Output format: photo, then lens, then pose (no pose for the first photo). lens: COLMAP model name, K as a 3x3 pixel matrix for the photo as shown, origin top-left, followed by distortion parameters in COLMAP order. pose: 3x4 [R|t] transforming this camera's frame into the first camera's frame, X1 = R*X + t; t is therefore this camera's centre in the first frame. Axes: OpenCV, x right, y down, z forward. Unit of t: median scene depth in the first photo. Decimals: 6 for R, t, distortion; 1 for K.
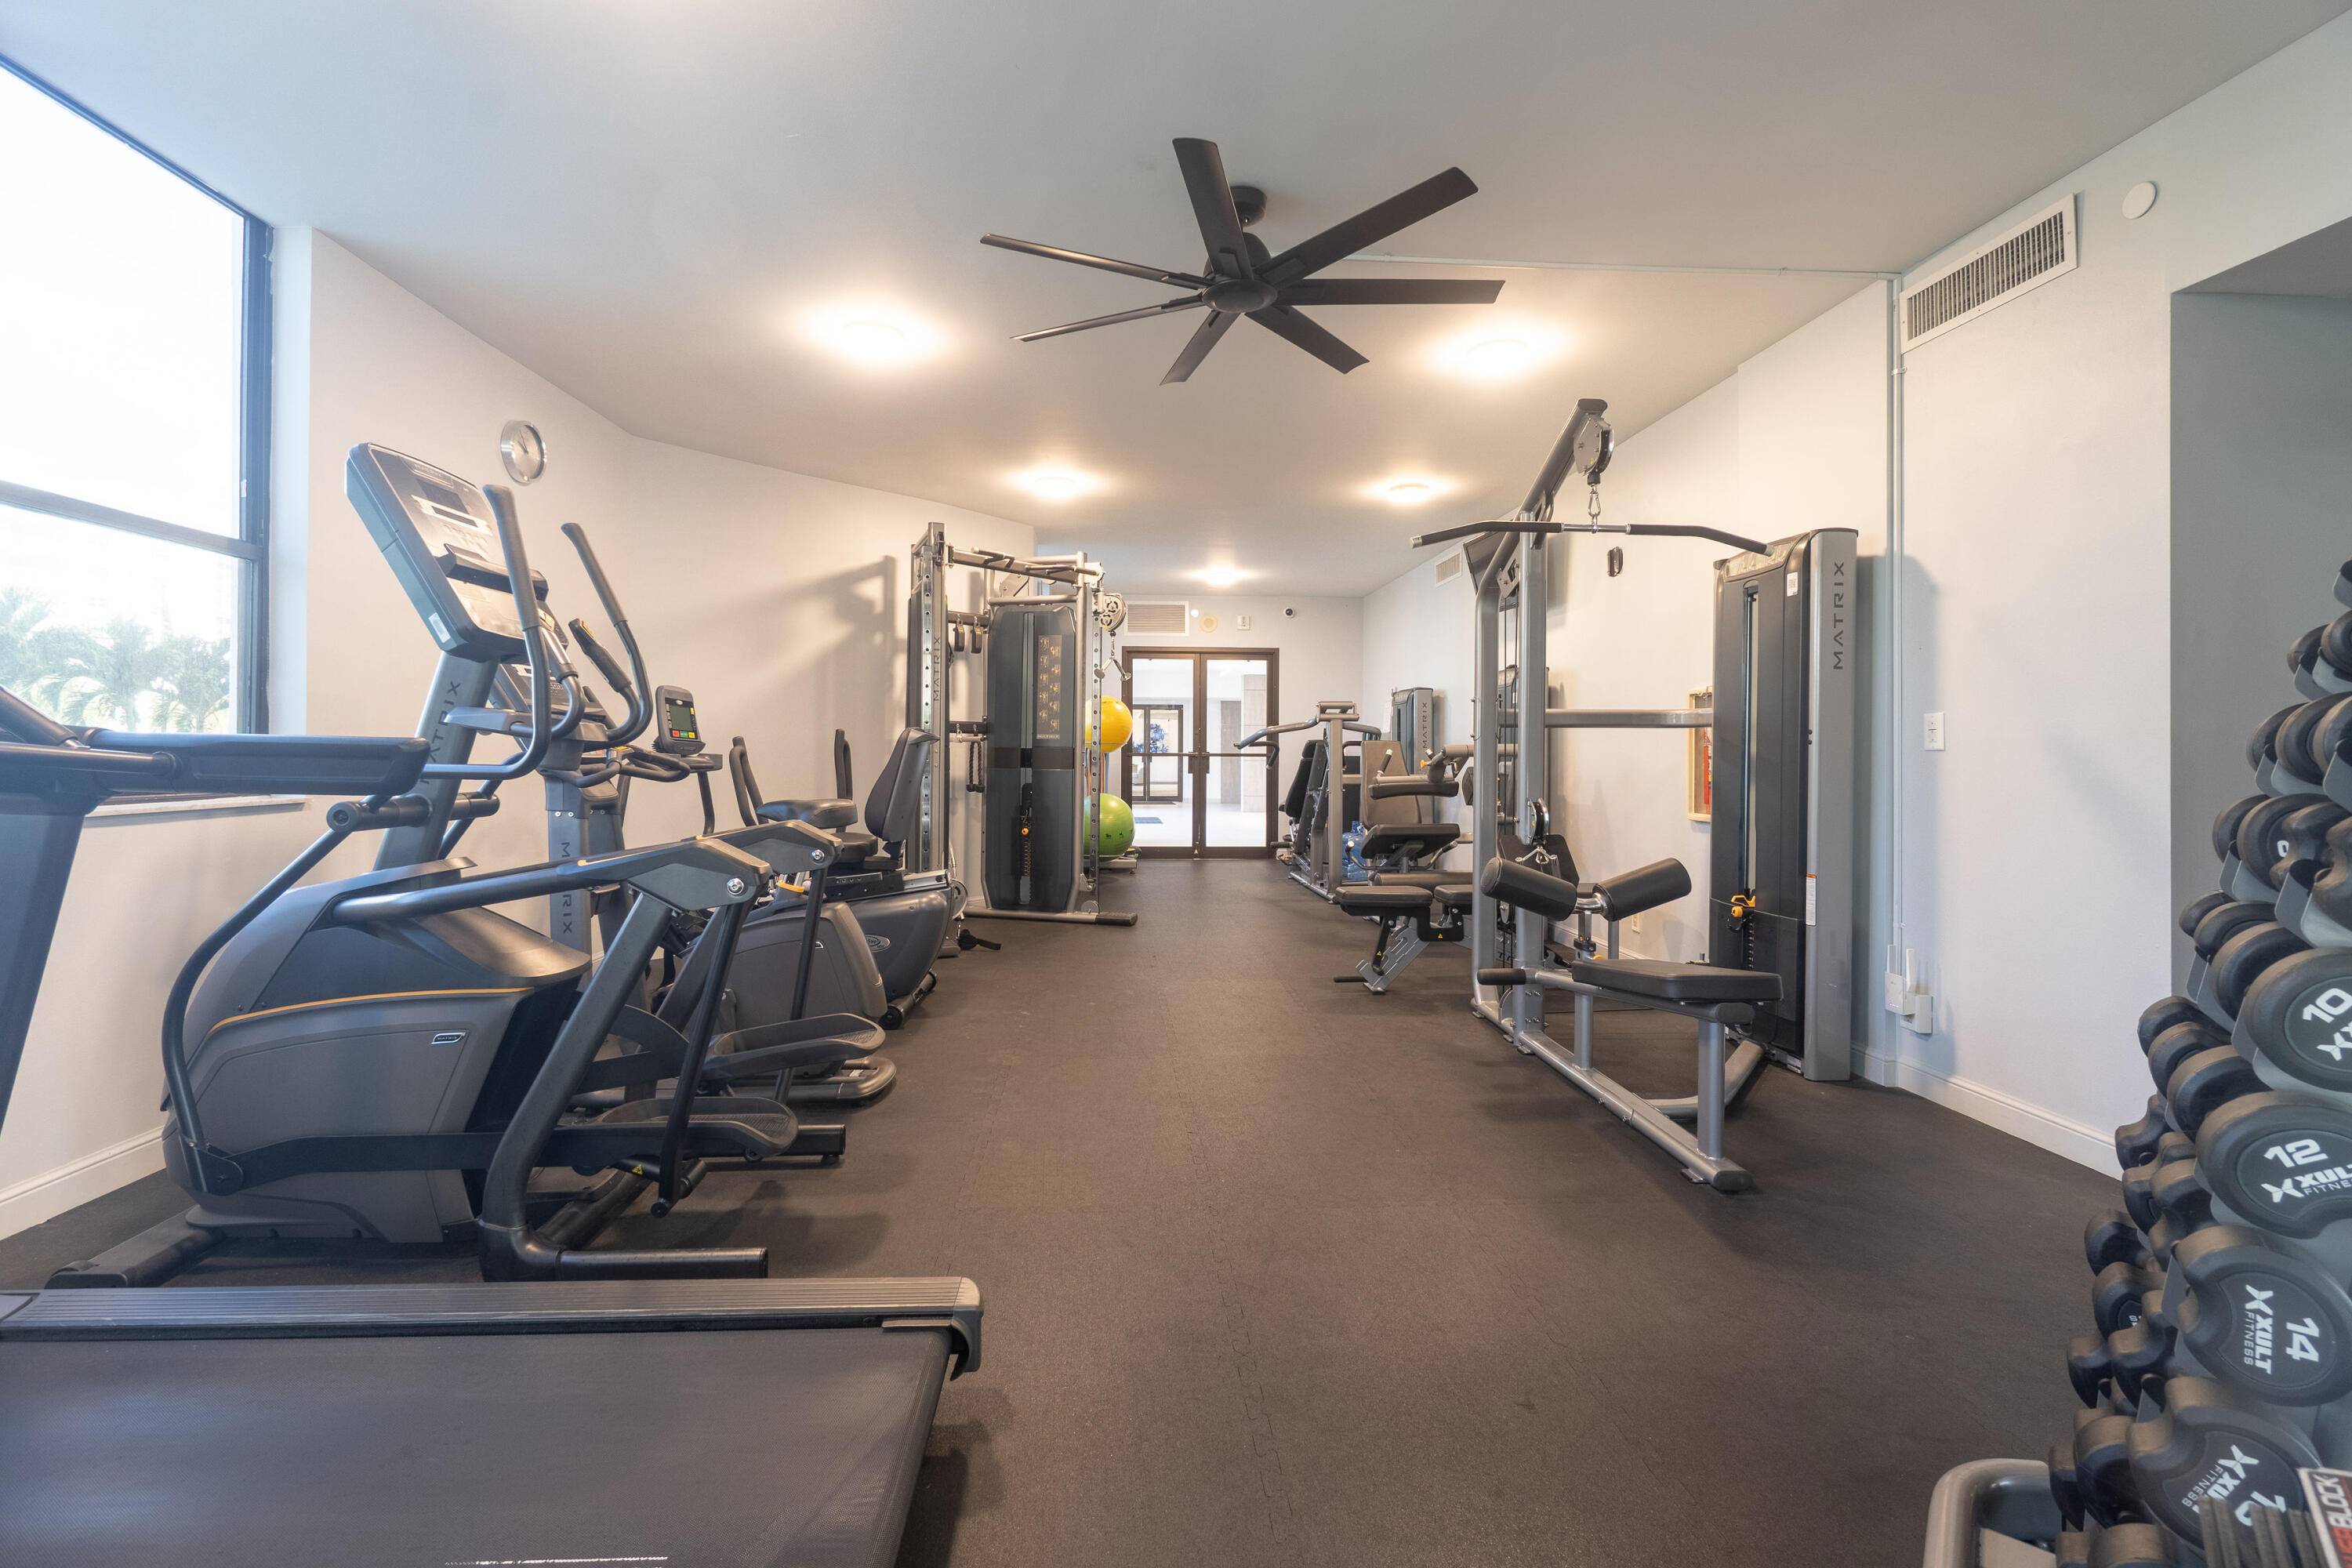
lens RADIAL K [[1040.5, 0, 1175.5], [0, 1040.5, 772.8], [0, 0, 1]] dist [0.001031, 0.000251]
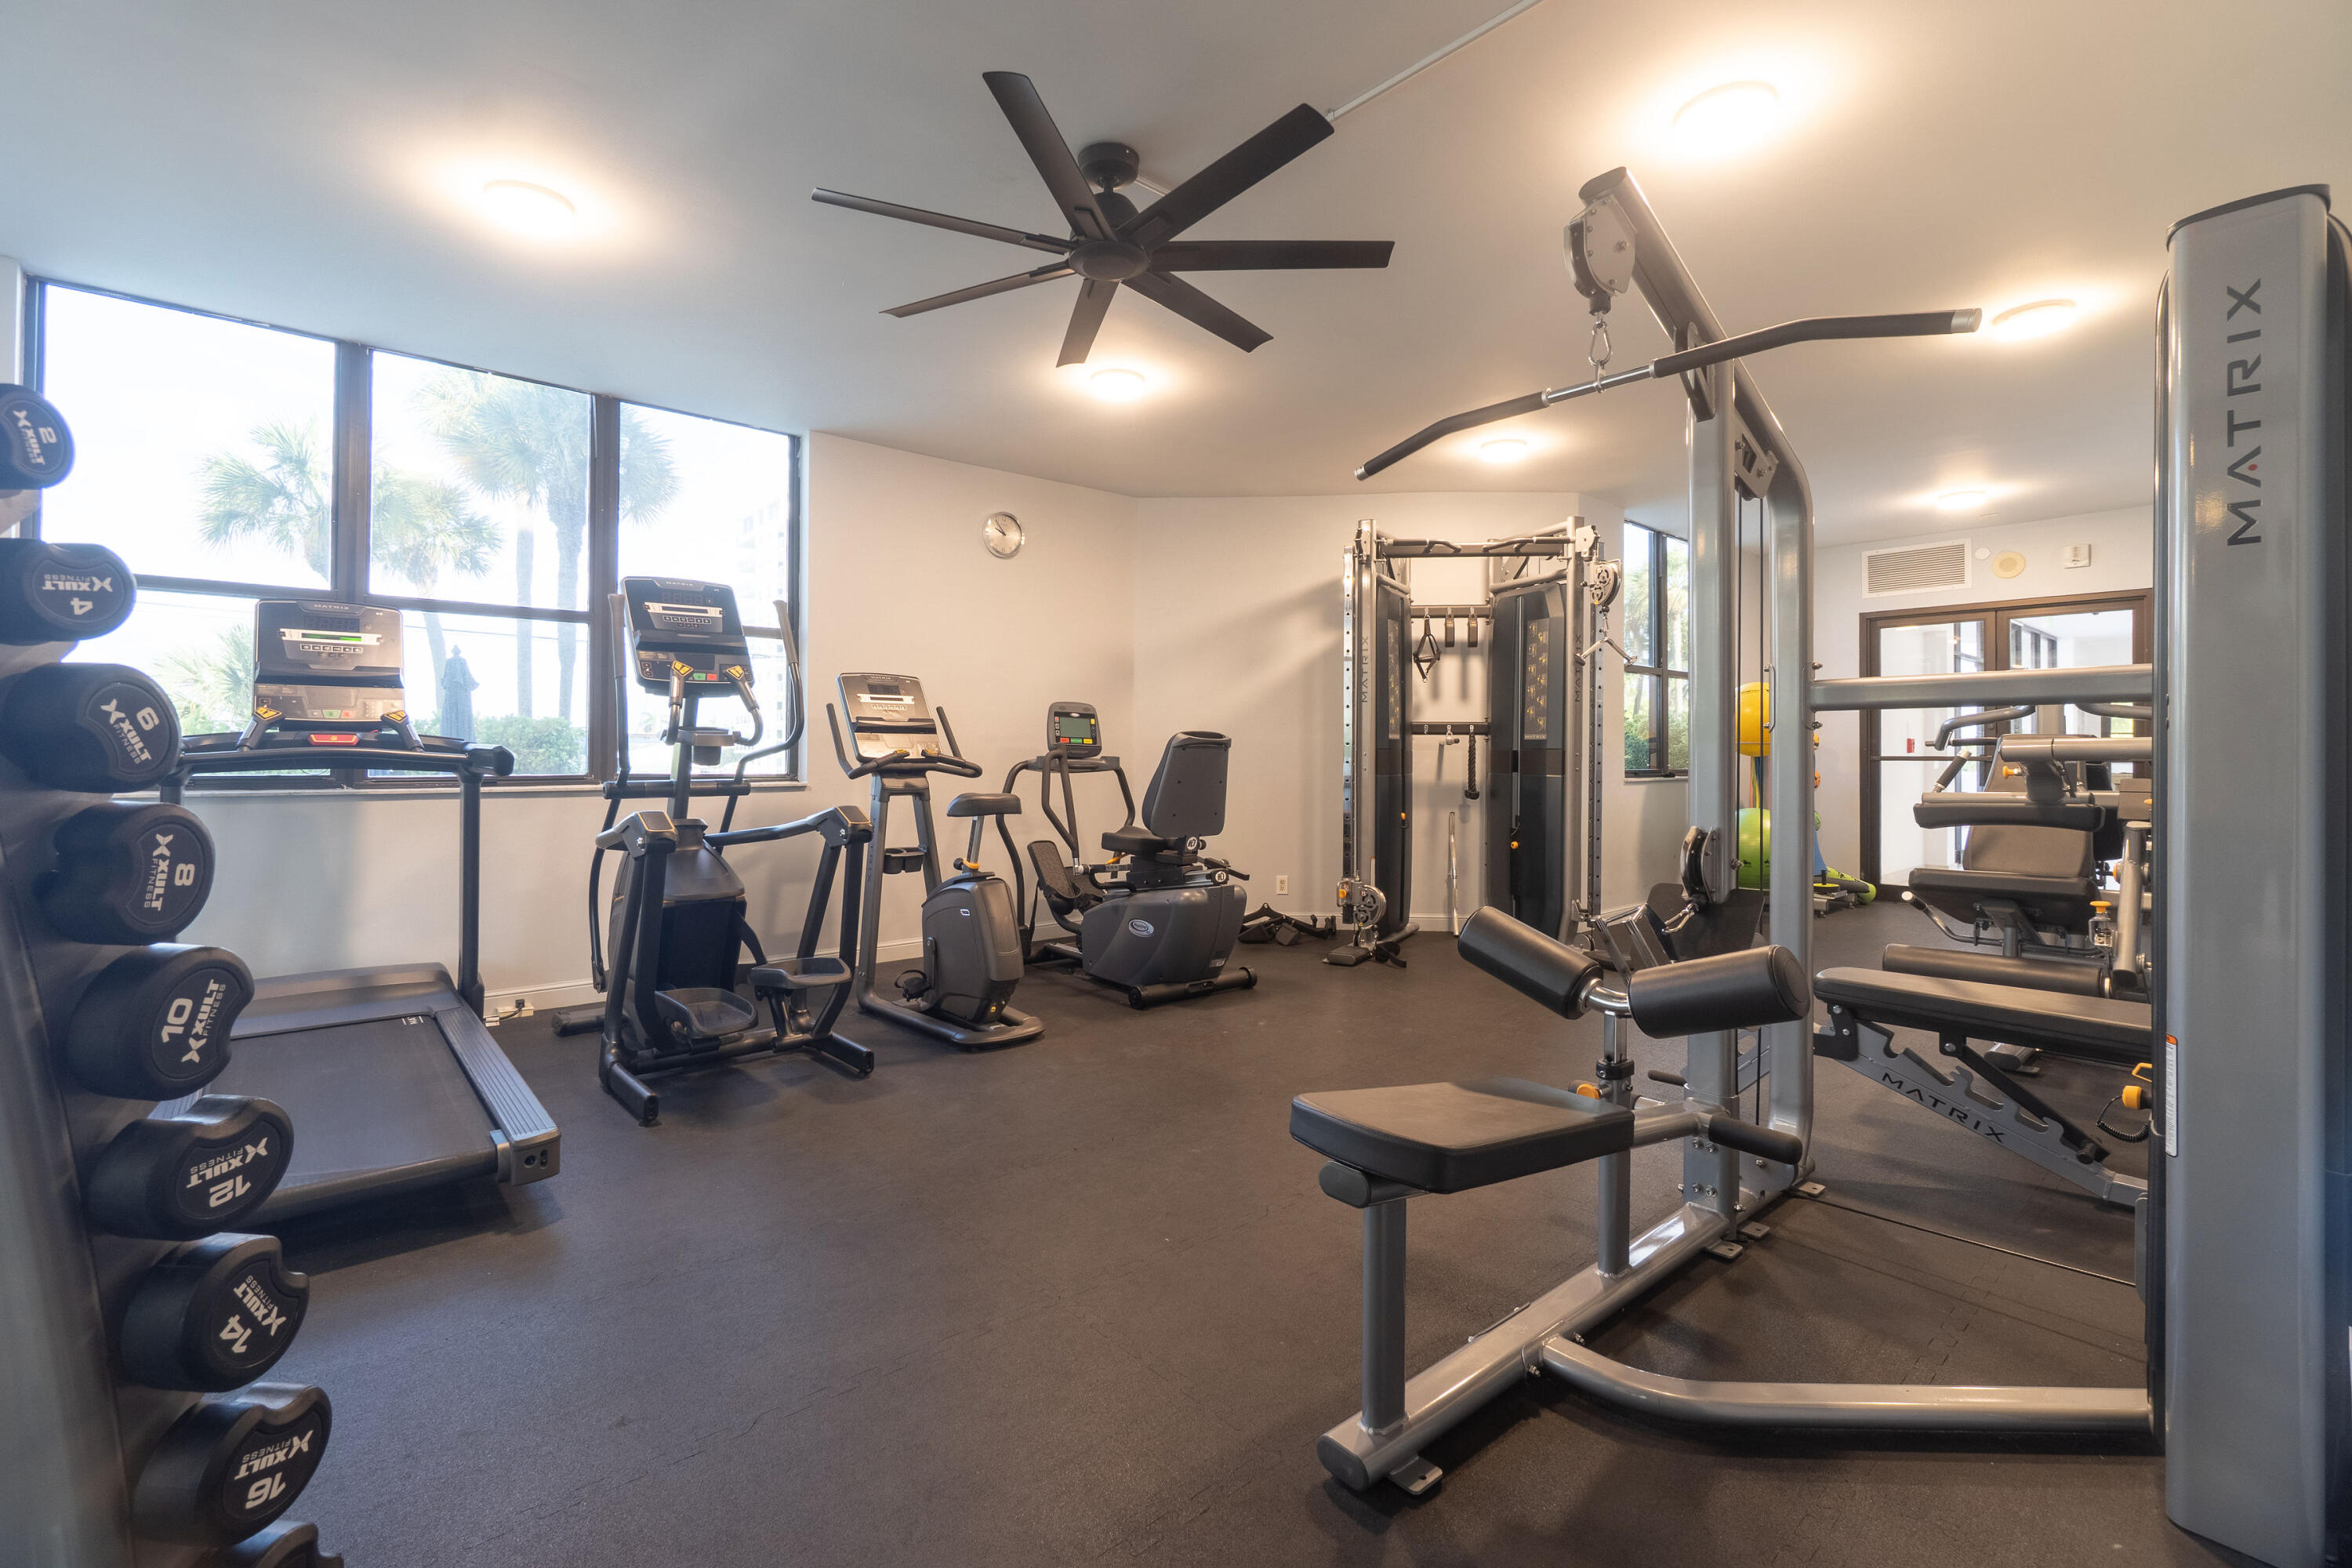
lens RADIAL K [[1055.2, 0, 1176.0], [0, 1055.2, 784.0], [0, 0, 1]] dist [-0.011703, -0.000143]
pose [[0.601702, 0.018671, -0.798503, 0.400474], [-0.013646, 0.999821, 0.013096, -0.003194], [0.798604, 0.003017, 0.601849, 0.236544]]
